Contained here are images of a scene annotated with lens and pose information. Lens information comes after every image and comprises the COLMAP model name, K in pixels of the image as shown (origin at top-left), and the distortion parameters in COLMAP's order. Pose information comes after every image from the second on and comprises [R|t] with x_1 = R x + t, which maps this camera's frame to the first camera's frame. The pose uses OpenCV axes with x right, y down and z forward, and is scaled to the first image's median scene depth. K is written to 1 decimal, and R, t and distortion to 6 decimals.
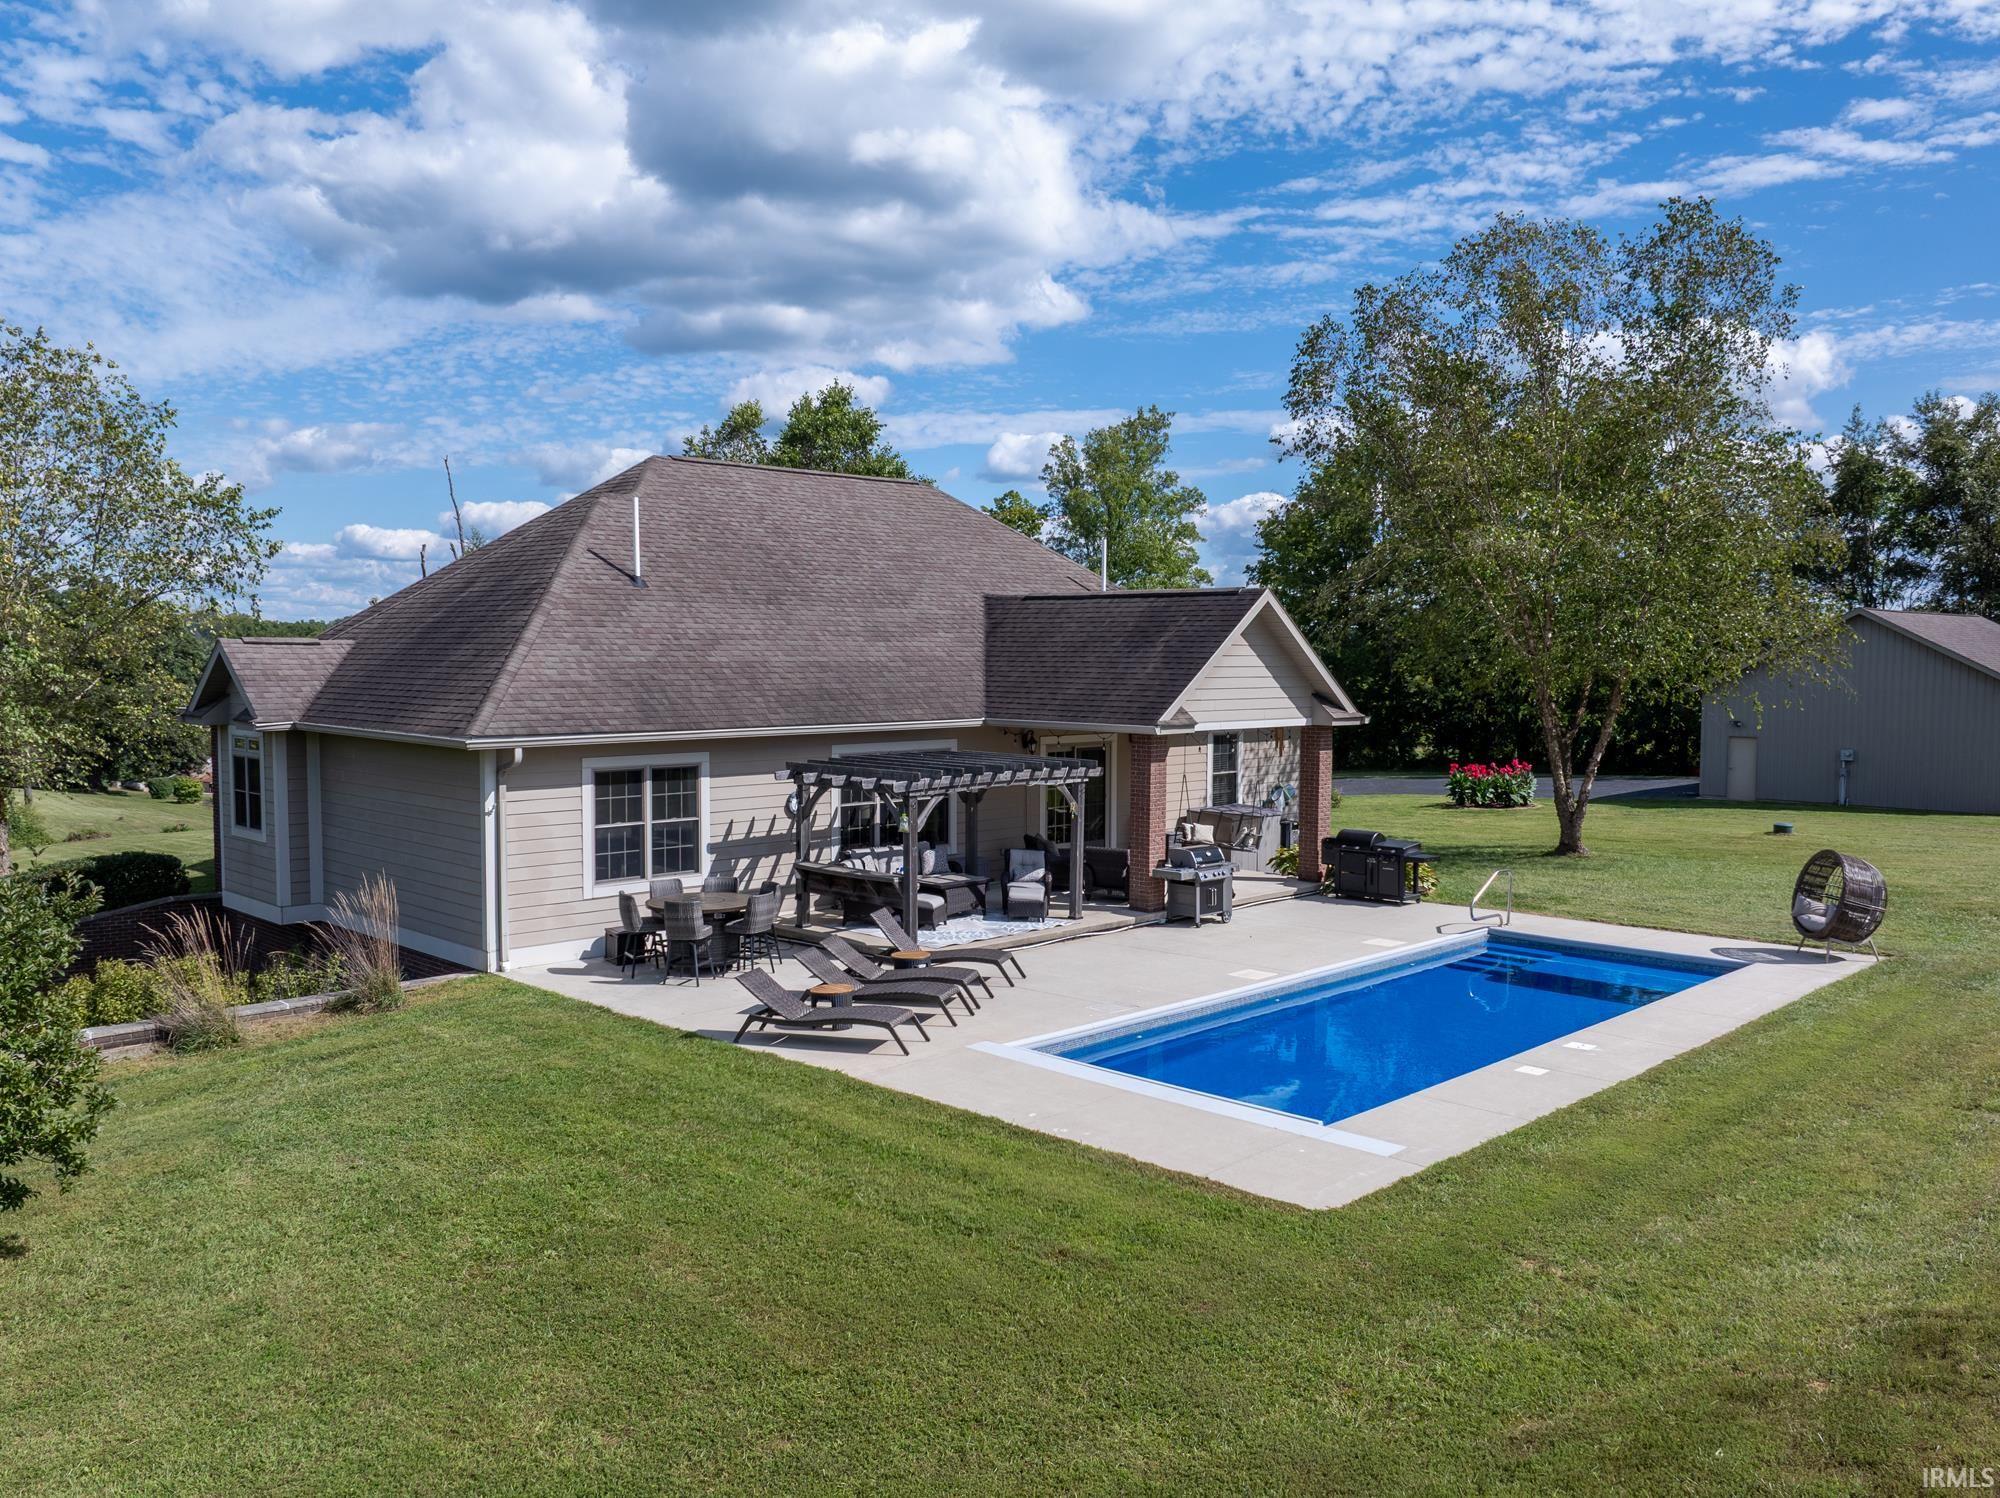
lens RADIAL K [[1559.9, 0, 1005.8], [0, 1559.9, 788.4], [0, 0, 1]] dist [-0.044007, -0.006683]
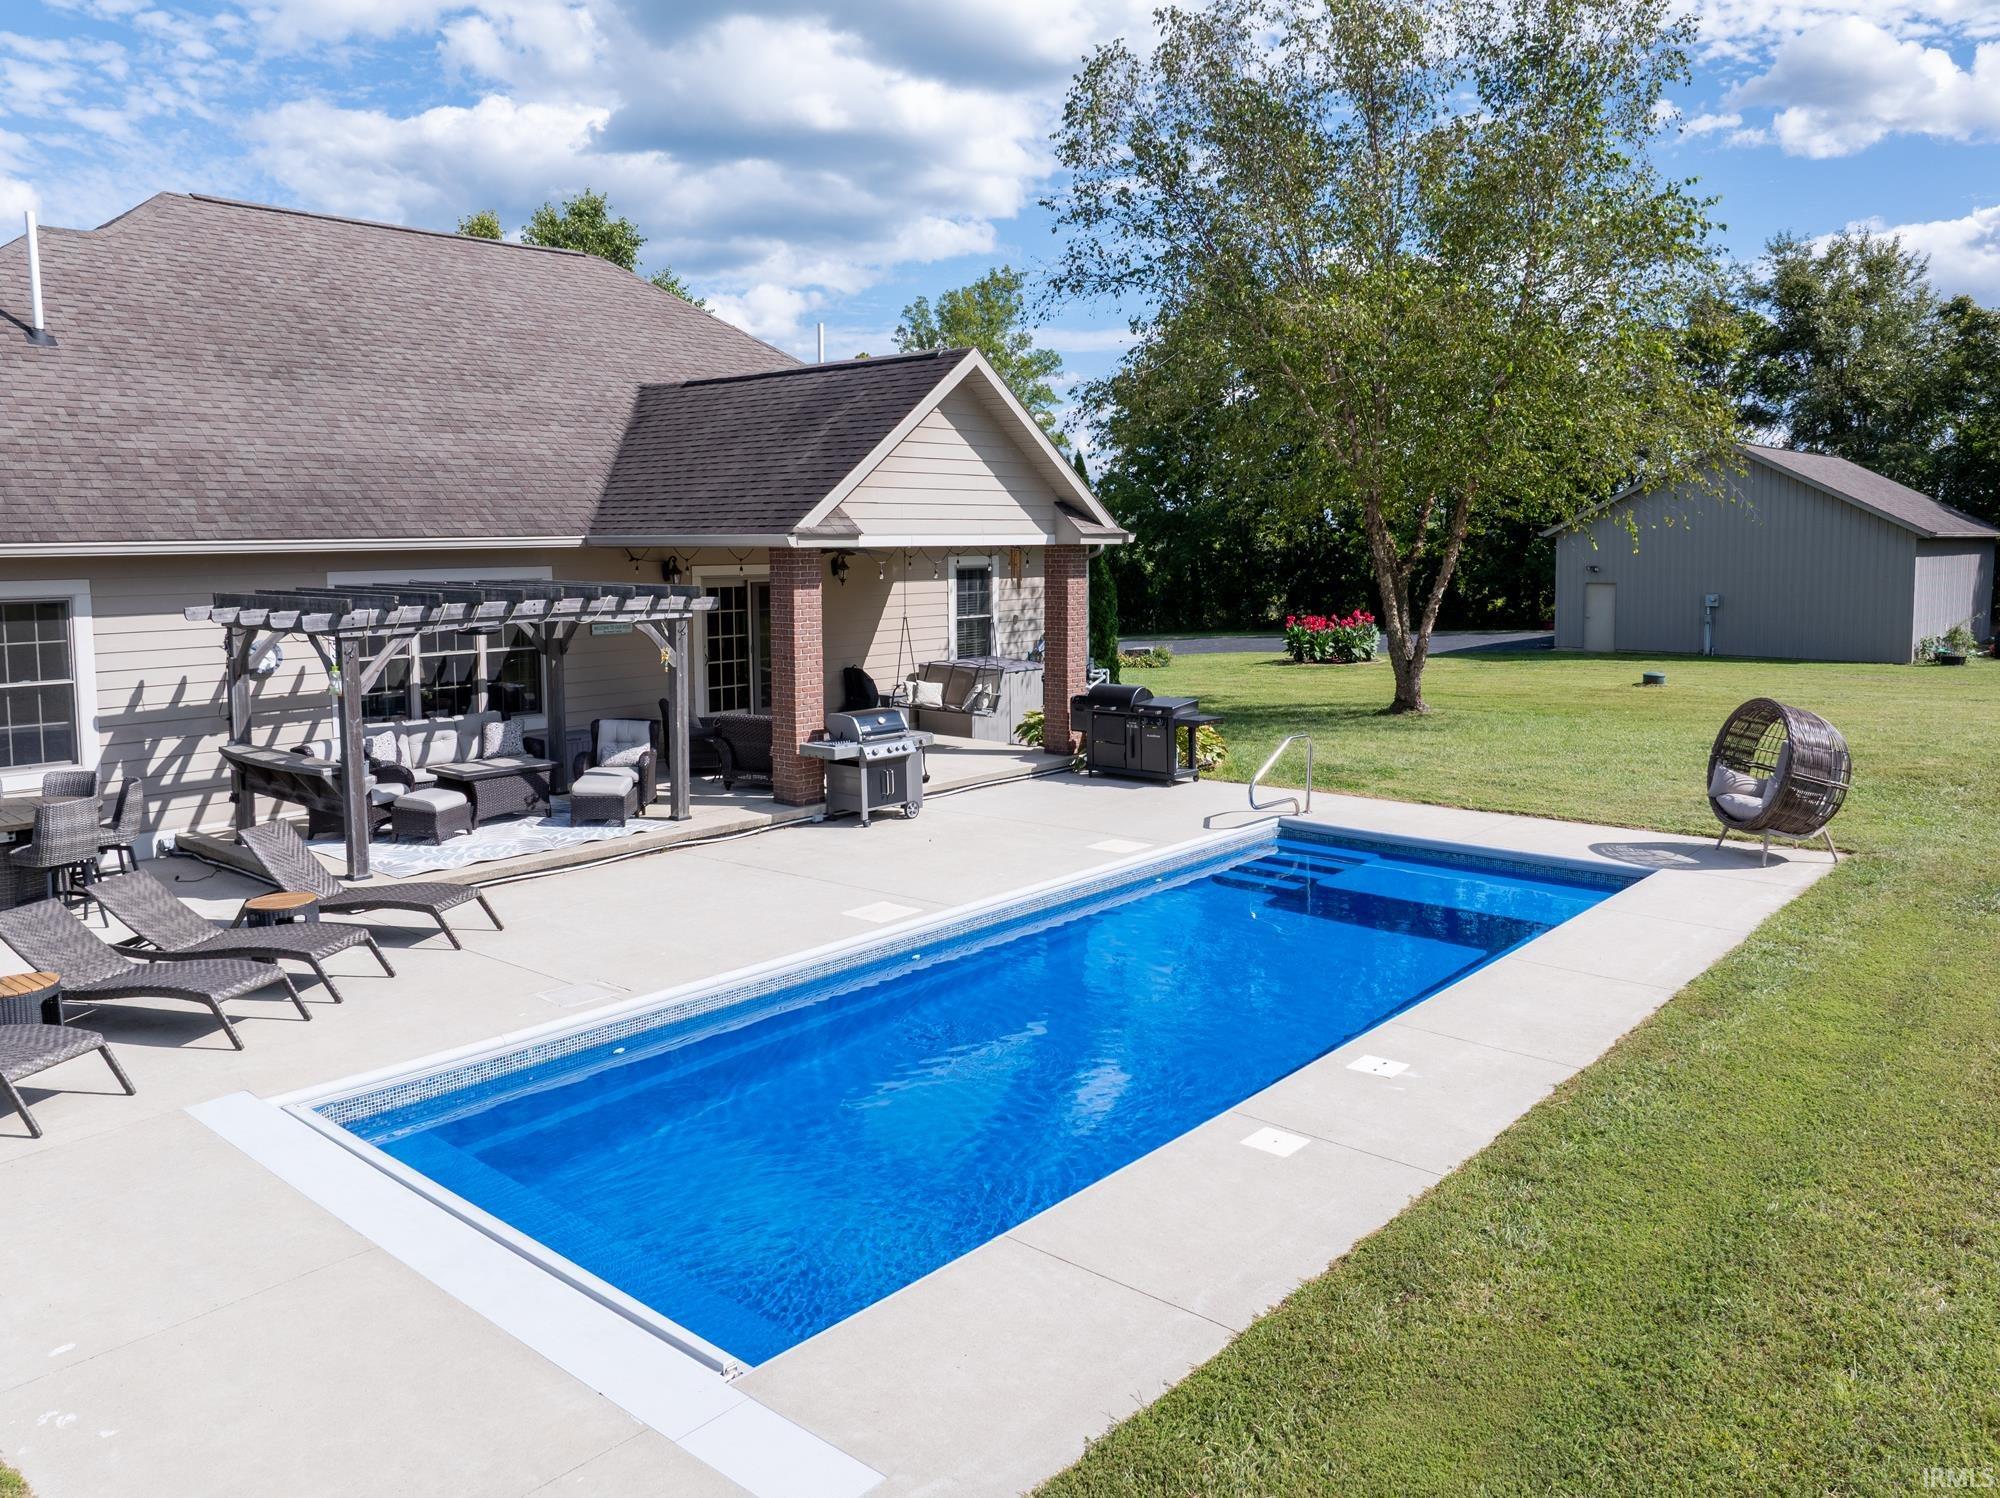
lens RADIAL K [[1411.2, 0, 1034.4], [0, 1411.2, 704.3], [0, 0, 1]] dist [-0.043777, -0.002886]
pose [[0.997201, -0.018458, 0.072448, 0.151445], [0.016317, 0.999416, 0.030040, 0.016866], [-0.072960, -0.028774, 0.996920, 0.364525]]
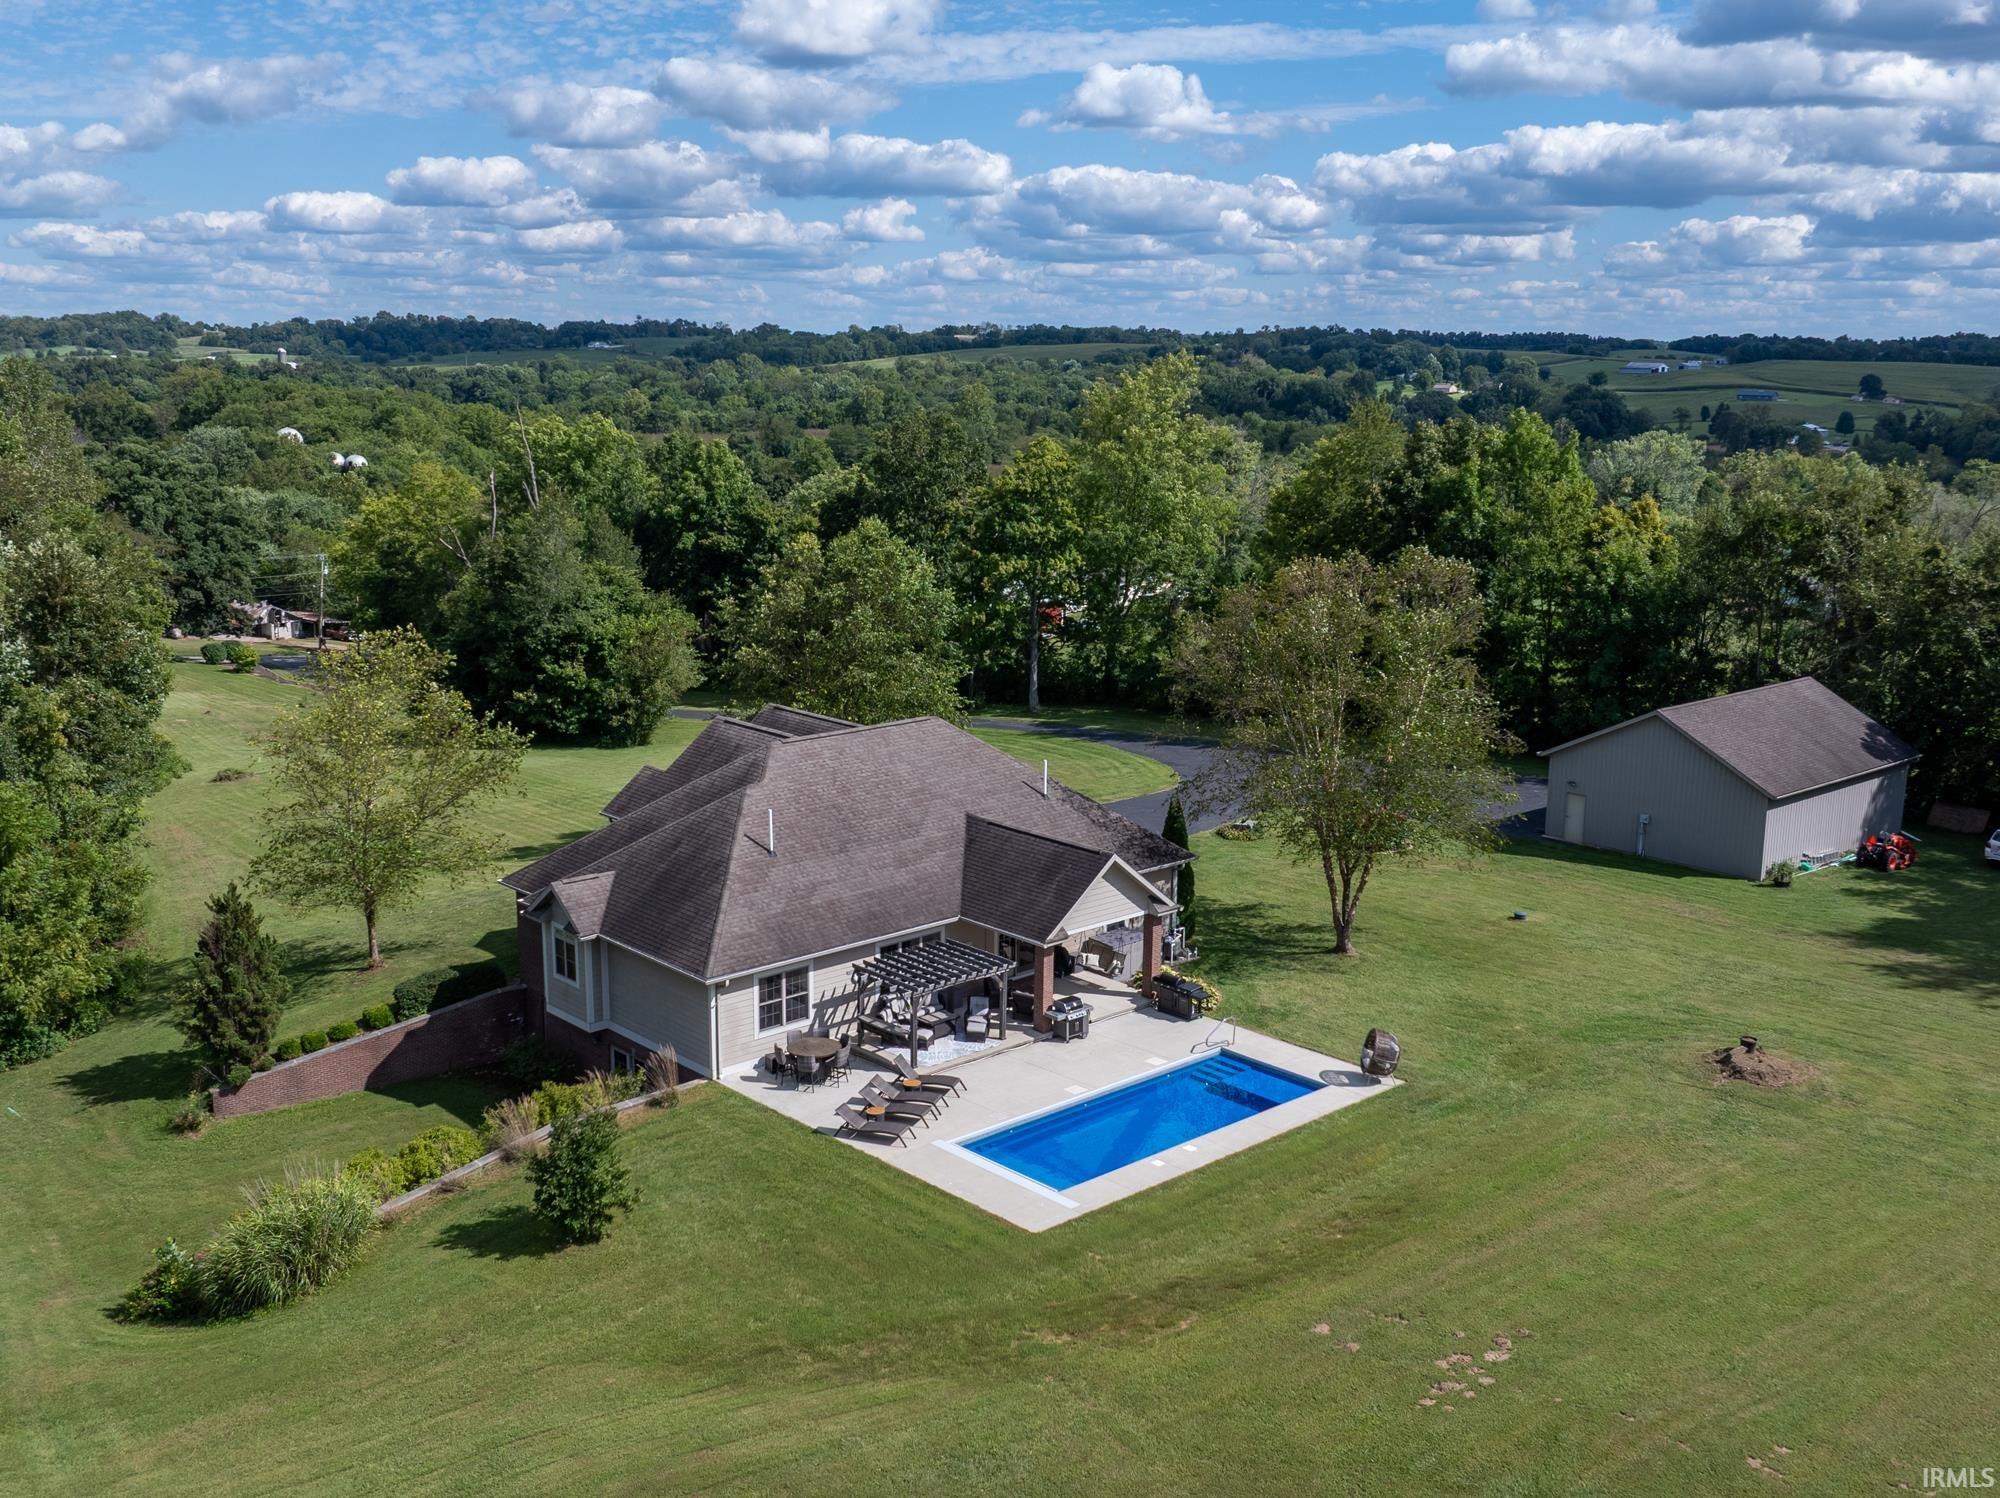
lens RADIAL K [[1991.1, 0, 1000.0], [0, 1991.1, 749.0], [0, 0, 1]] dist [-0.048724, 0.002075]
pose [[0.998711, 0.016195, -0.048109, 0.149543], [-0.009603, 0.990904, 0.134231, -0.580516], [0.049845, -0.133596, 0.989782, -1.333330]]
